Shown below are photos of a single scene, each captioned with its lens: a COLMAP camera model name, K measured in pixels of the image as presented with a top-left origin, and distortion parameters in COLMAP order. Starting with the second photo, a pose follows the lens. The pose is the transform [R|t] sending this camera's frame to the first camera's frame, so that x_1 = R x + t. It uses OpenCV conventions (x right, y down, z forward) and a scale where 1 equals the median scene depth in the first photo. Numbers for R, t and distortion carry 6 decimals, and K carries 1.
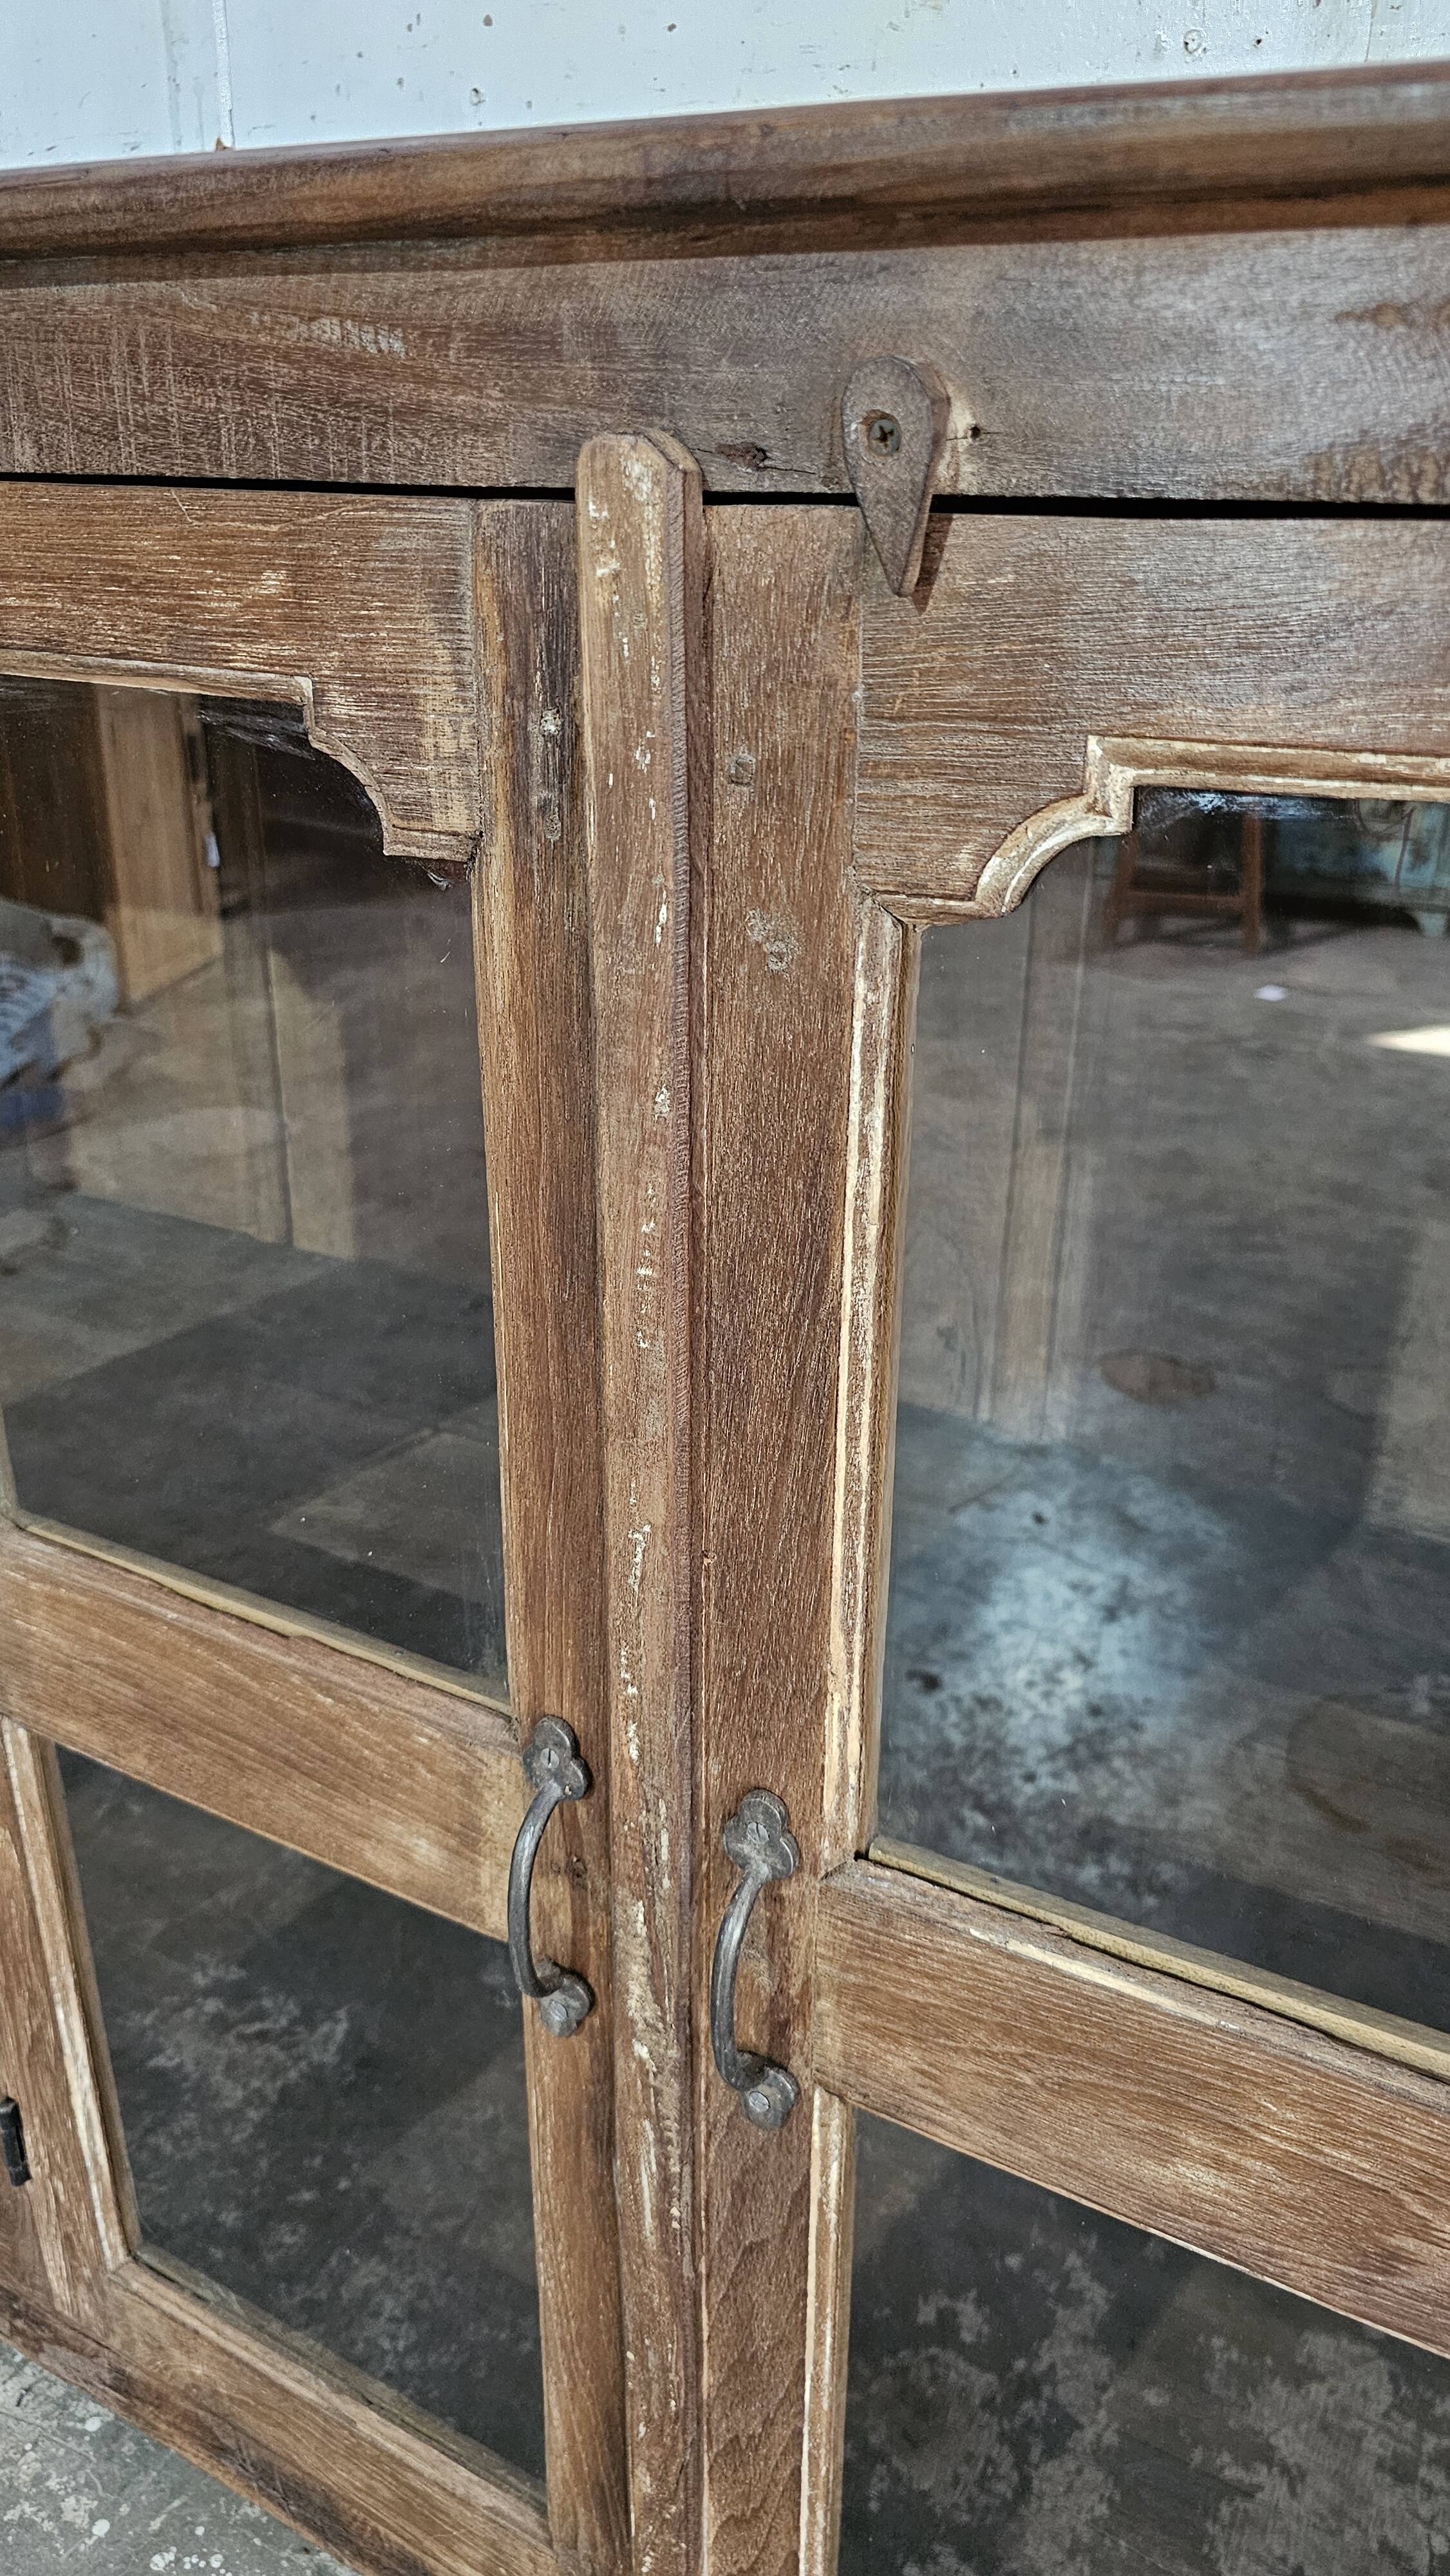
lens RADIAL K [[1744.6, 0, 761.1], [0, 1744.6, 1278.9], [0, 0, 1]] dist [0.053177, -0.054632]
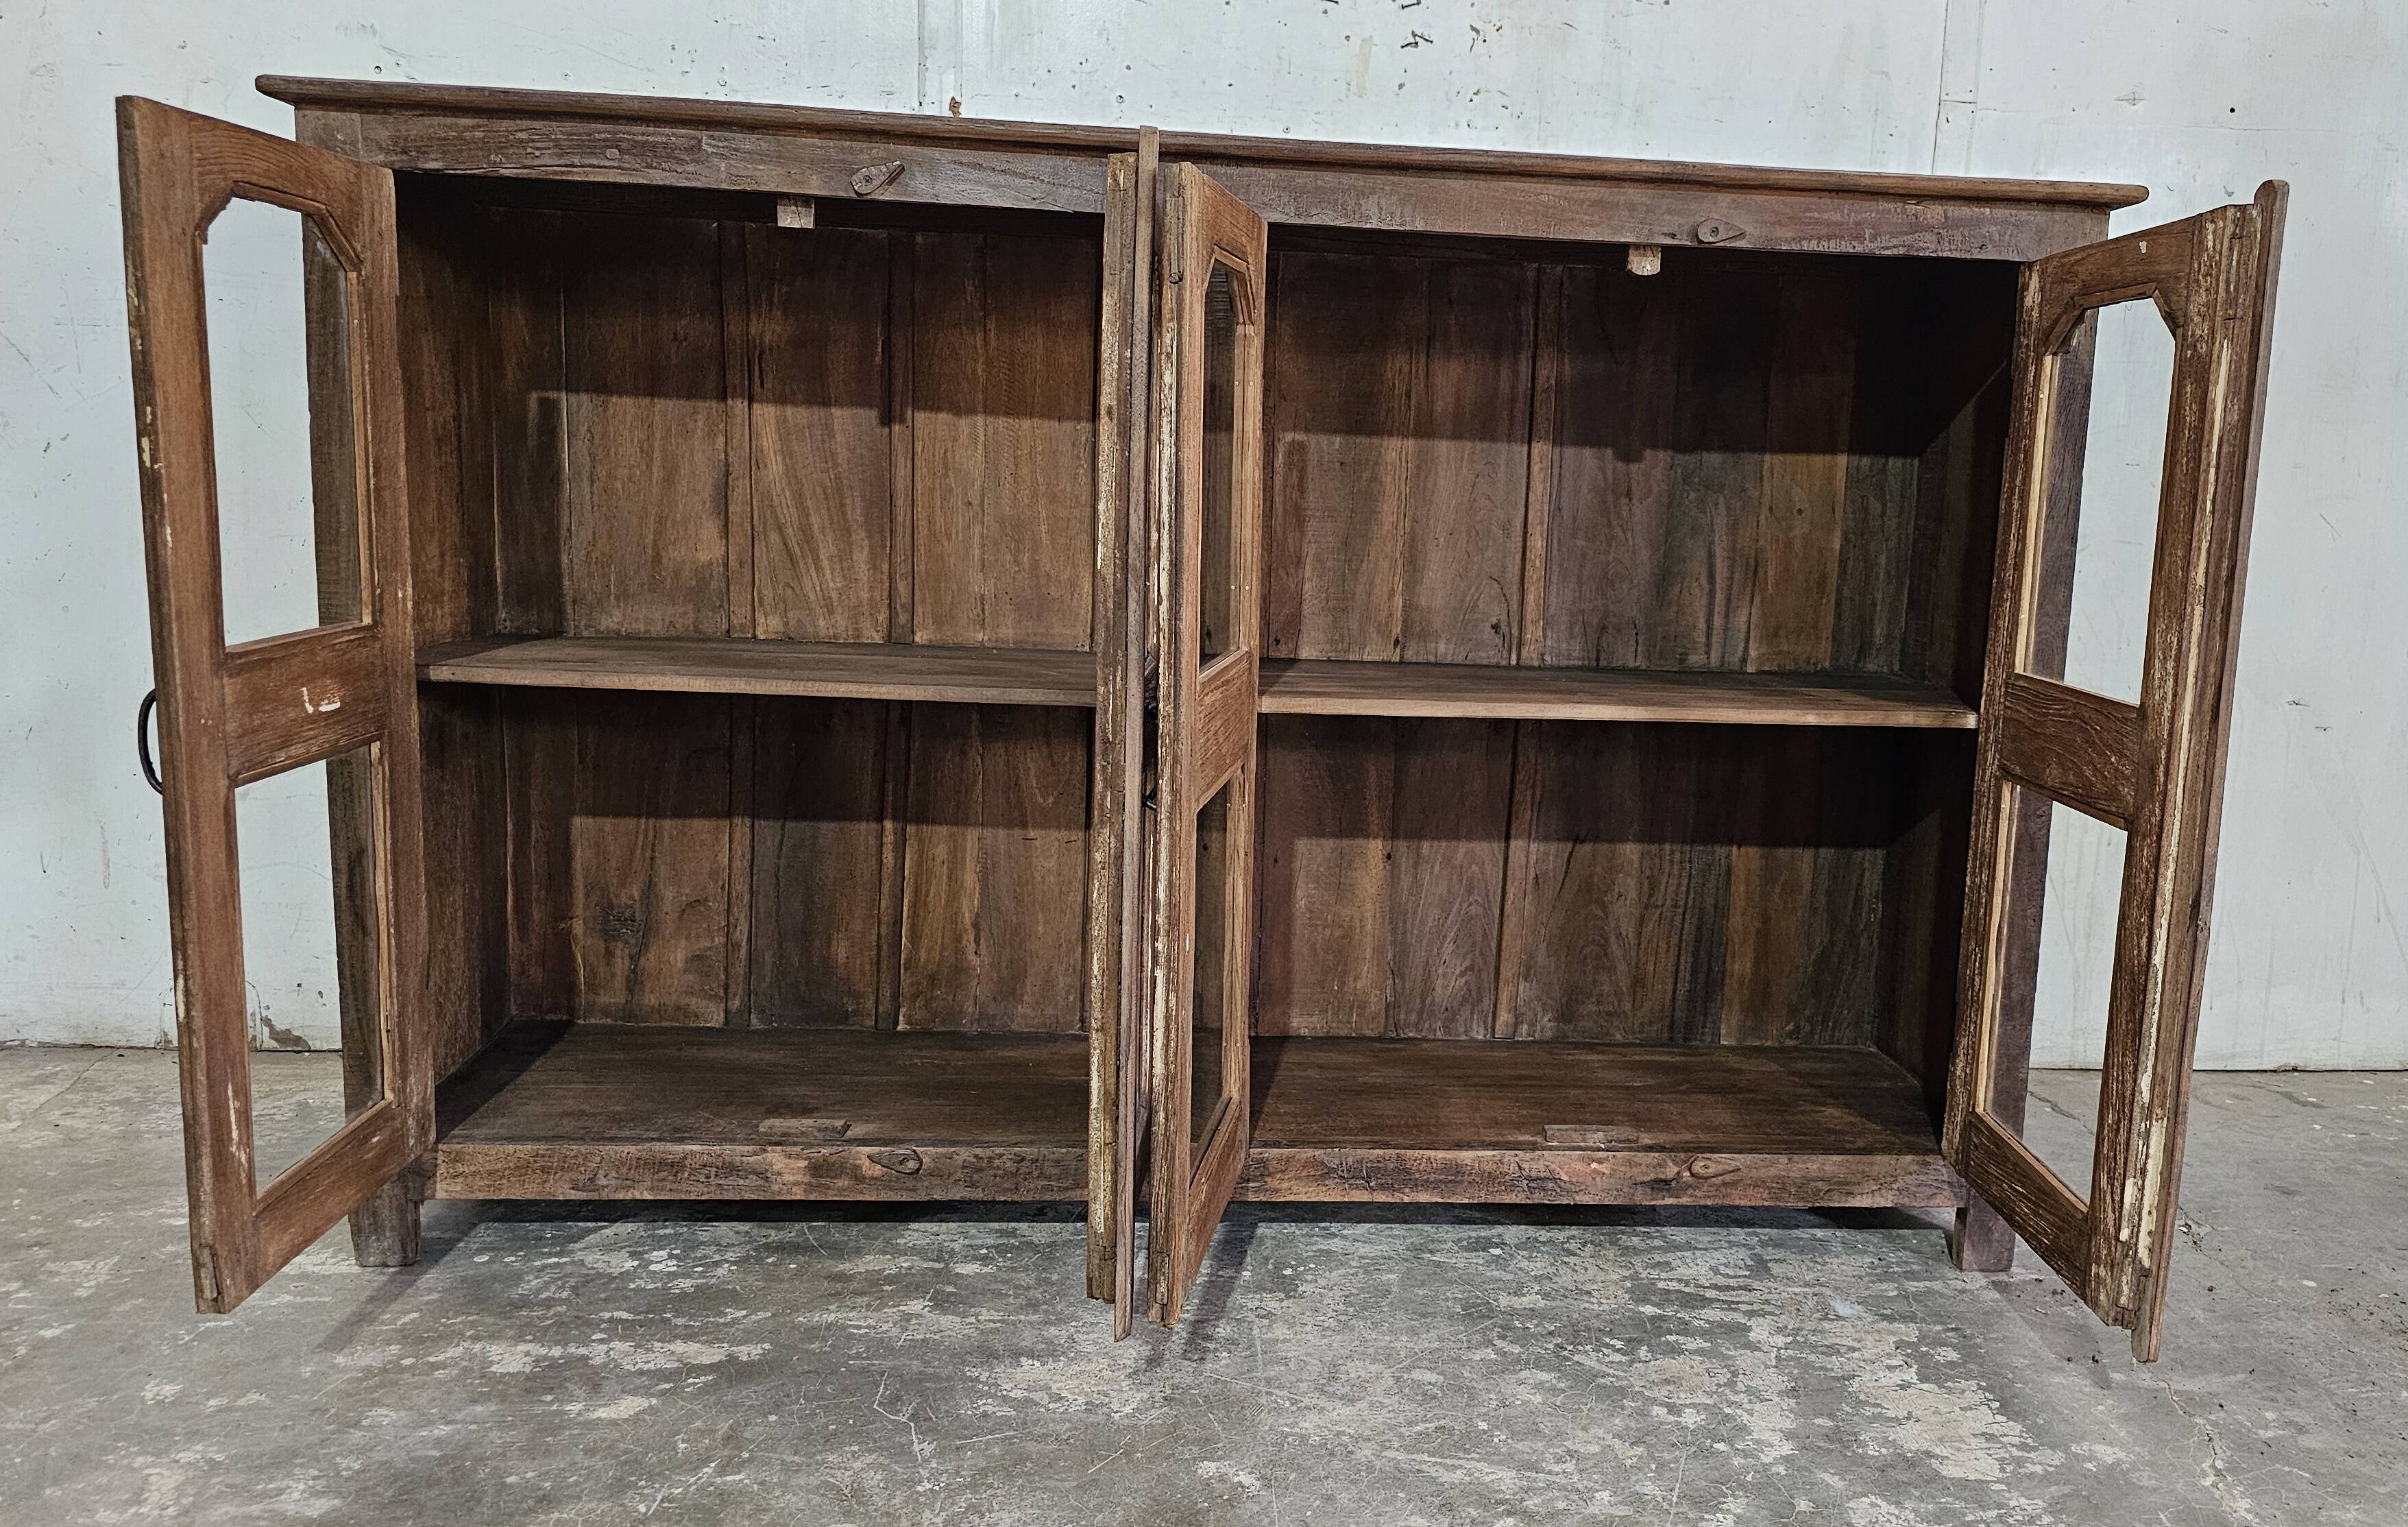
lens RADIAL K [[1879.0, 0, 1352.6], [0, 1879.0, 738.7], [0, 0, 1]] dist [0.065635, -0.066717]
pose [[0.842096, -0.069567, 0.534822, -2.532754], [0.198407, 0.962065, -0.187257, 1.102046], [-0.501507, 0.263800, 0.823954, -1.606095]]
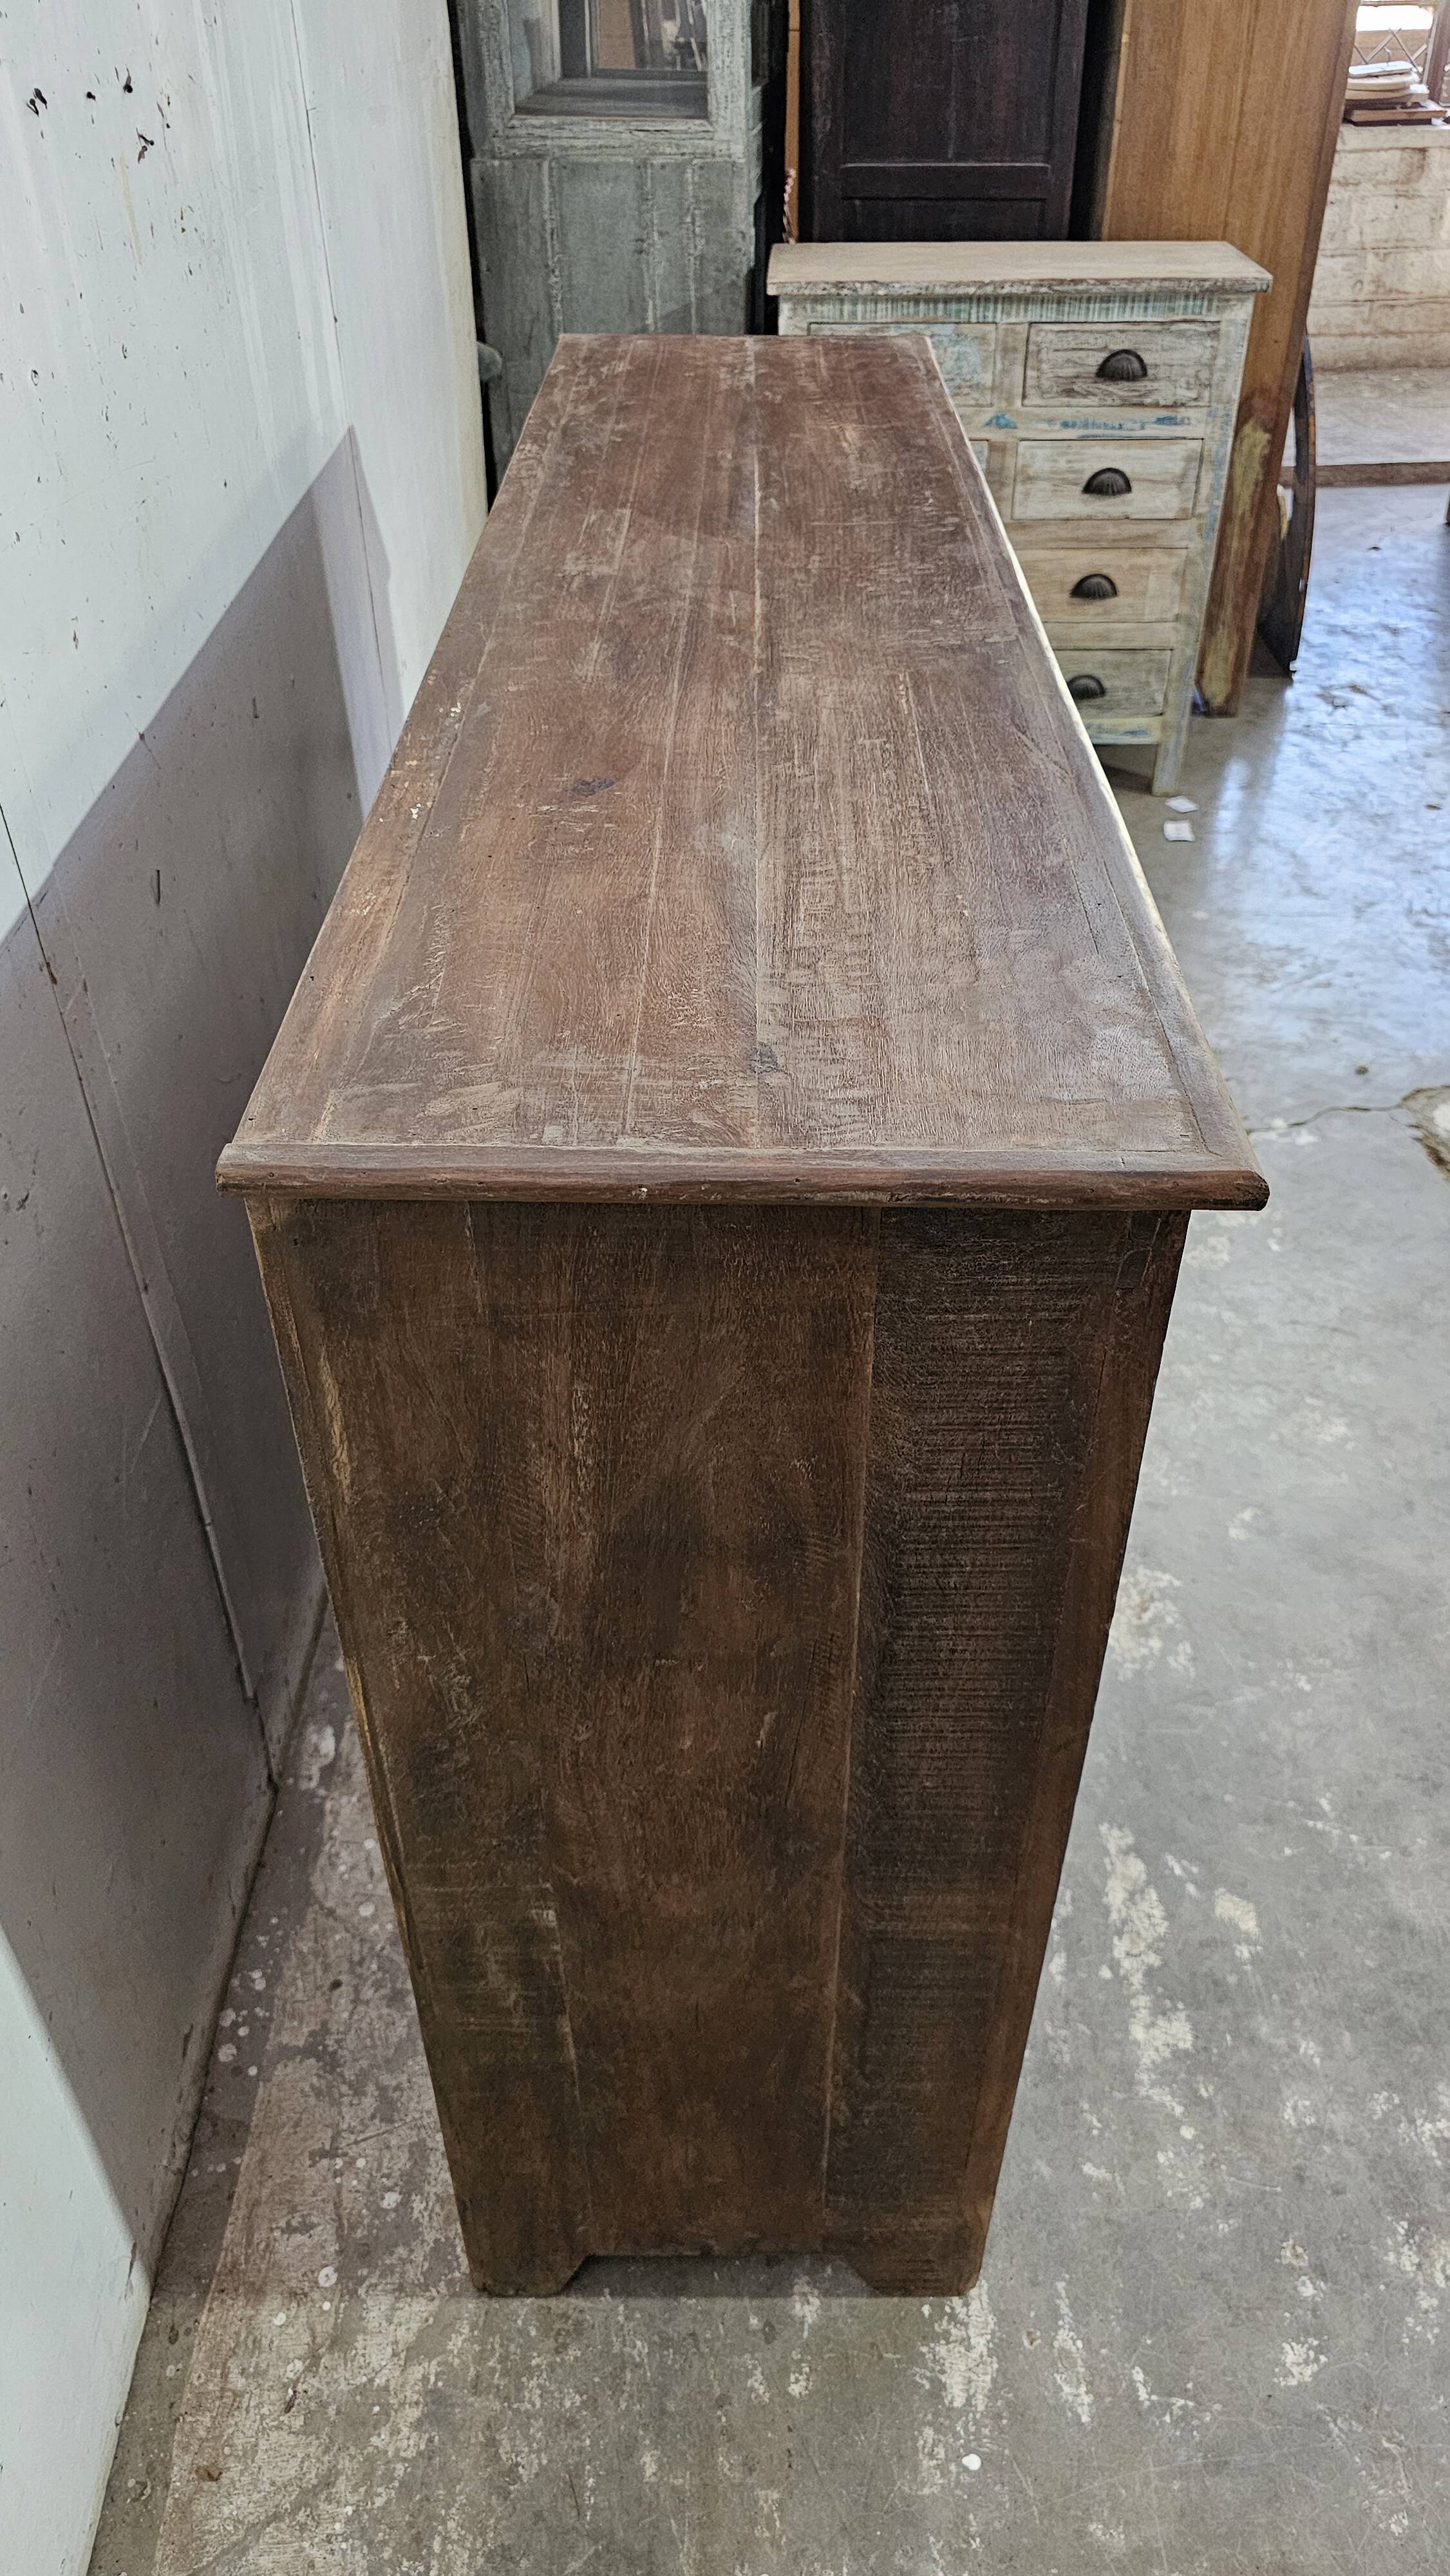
lens RADIAL K [[1744.6, 0, 768.6], [0, 1744.6, 1278.8], [0, 0, 1]] dist [0.053177, -0.054632]
pose [[-0.475957, -0.568425, 0.671087, -3.080128], [0.331599, 0.590754, 0.735563, -2.169539], [-0.814559, 0.572628, -0.092684, 2.320956]]
